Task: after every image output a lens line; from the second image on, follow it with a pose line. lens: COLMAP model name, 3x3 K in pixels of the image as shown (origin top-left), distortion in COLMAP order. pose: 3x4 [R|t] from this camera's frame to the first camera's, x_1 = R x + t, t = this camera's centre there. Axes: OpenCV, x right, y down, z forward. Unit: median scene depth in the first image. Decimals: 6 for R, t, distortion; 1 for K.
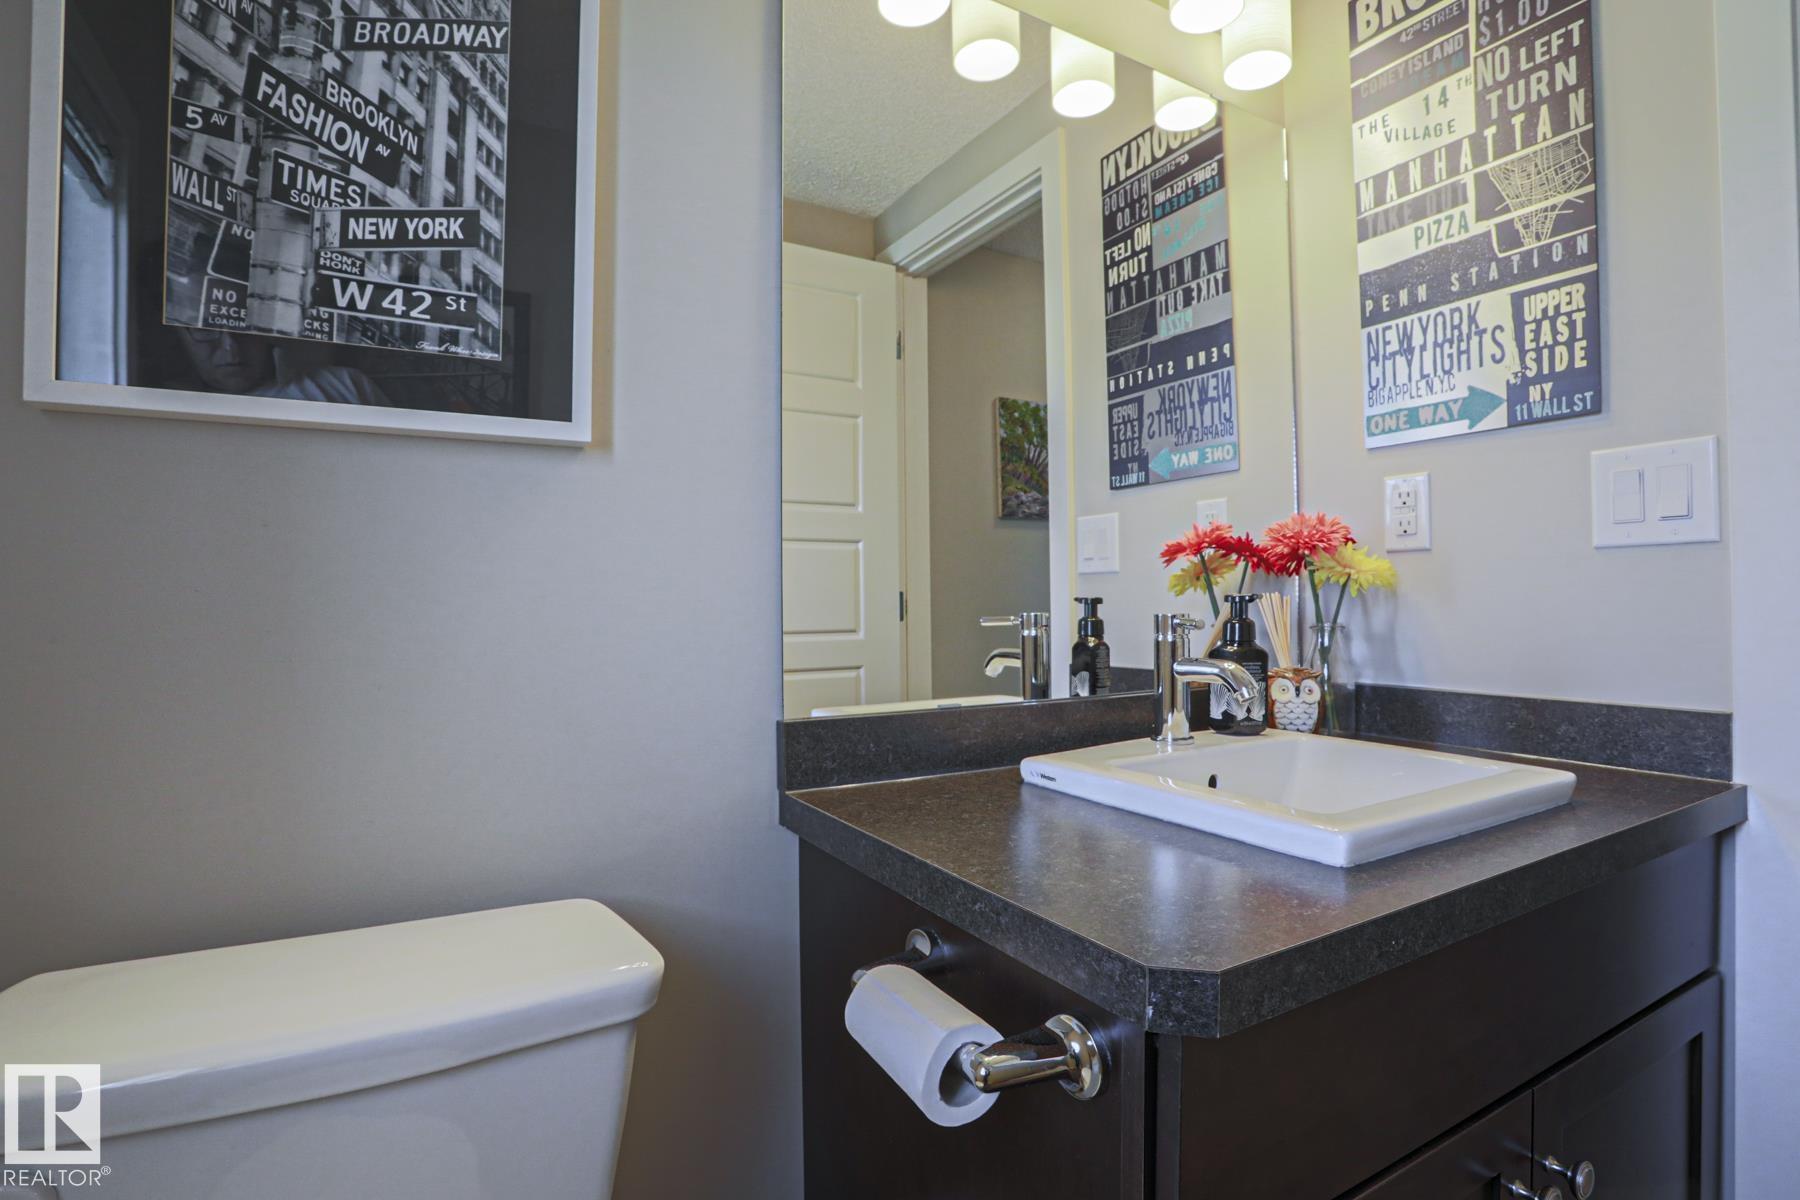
lens RADIAL K [[873.4, 0, 899.4], [0, 873.4, 586.3], [0, 0, 1]] dist [-0.063955, 0.024786]
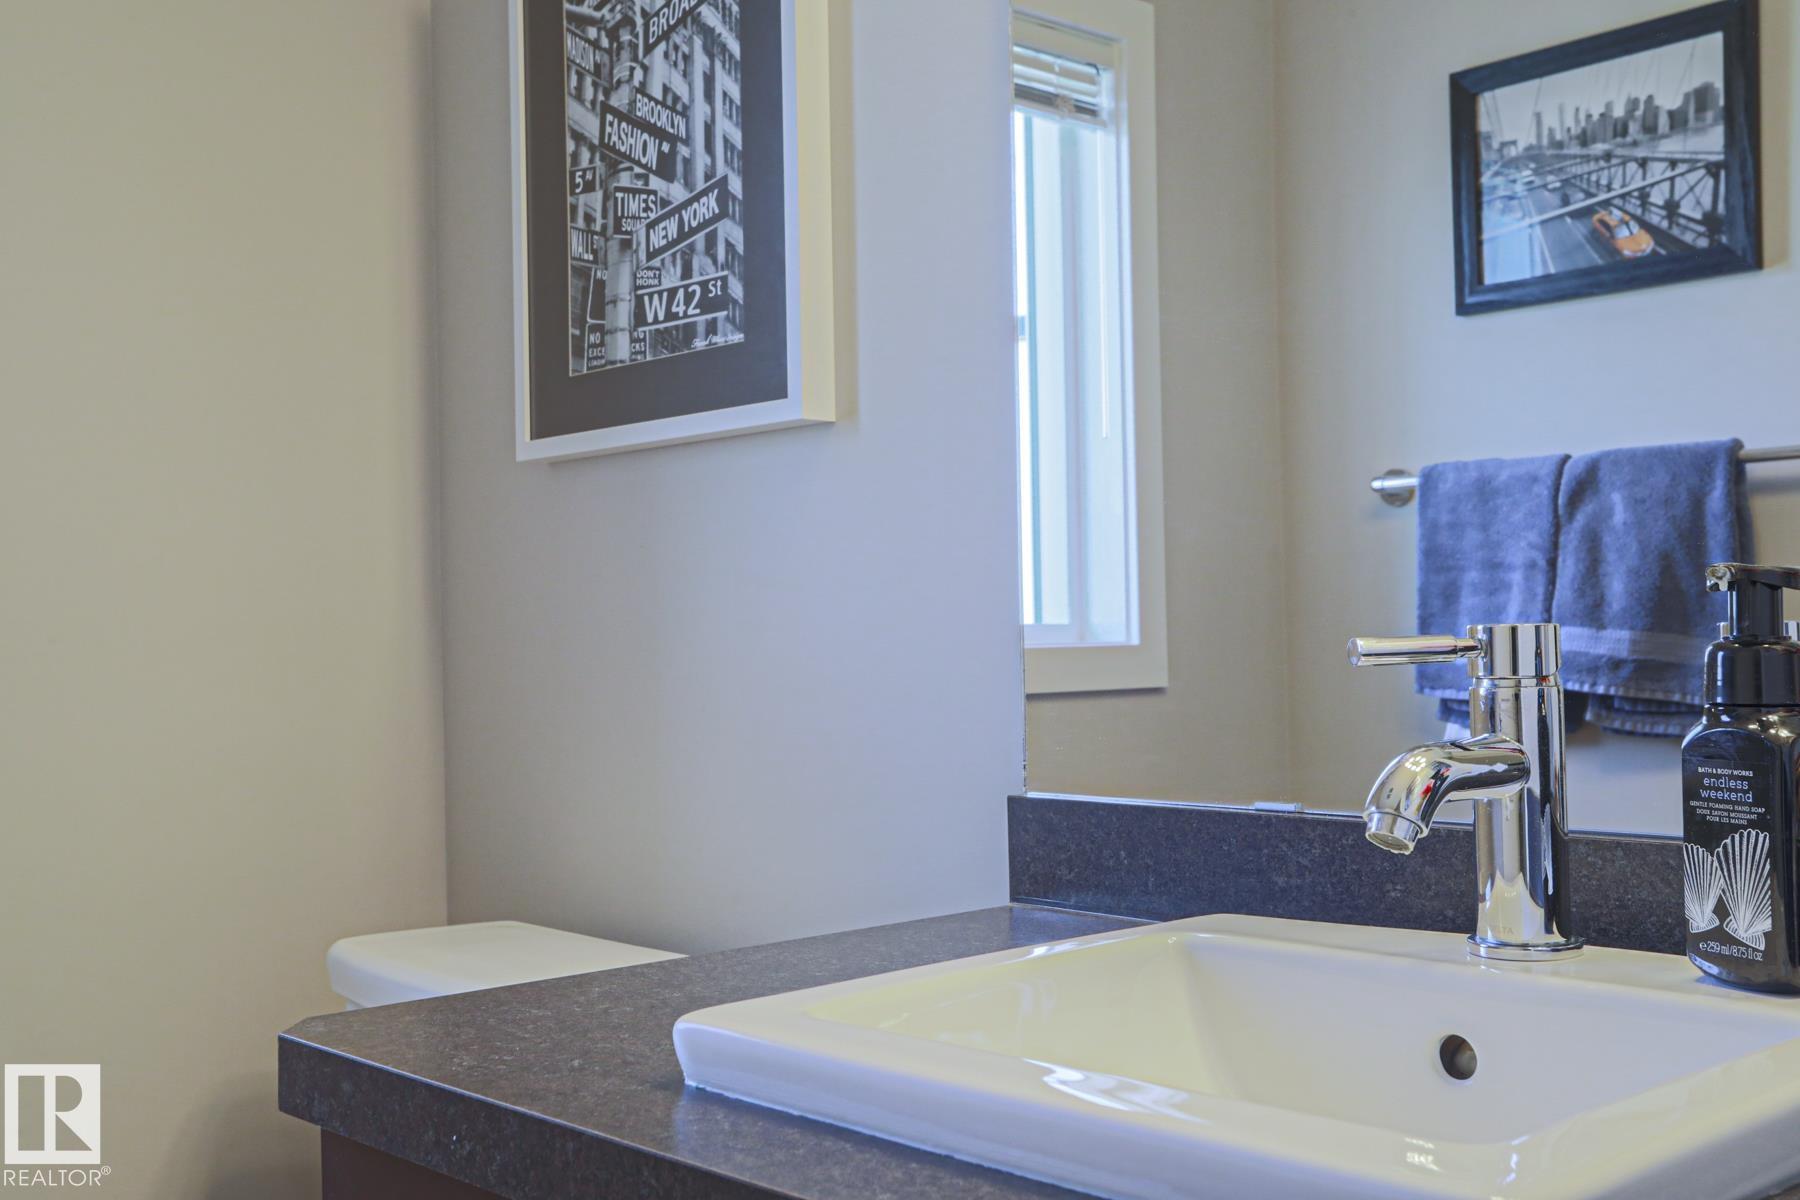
lens RADIAL K [[1940.1, 0, 892.6], [0, 1940.1, 587.3], [0, 0, 1]] dist [0.053401, 0.000000]
pose [[0.219190, -0.025677, -0.975344, 1.557976], [0.031707, 0.999313, -0.019182, 0.030549], [0.975167, -0.026721, 0.219854, 0.746724]]
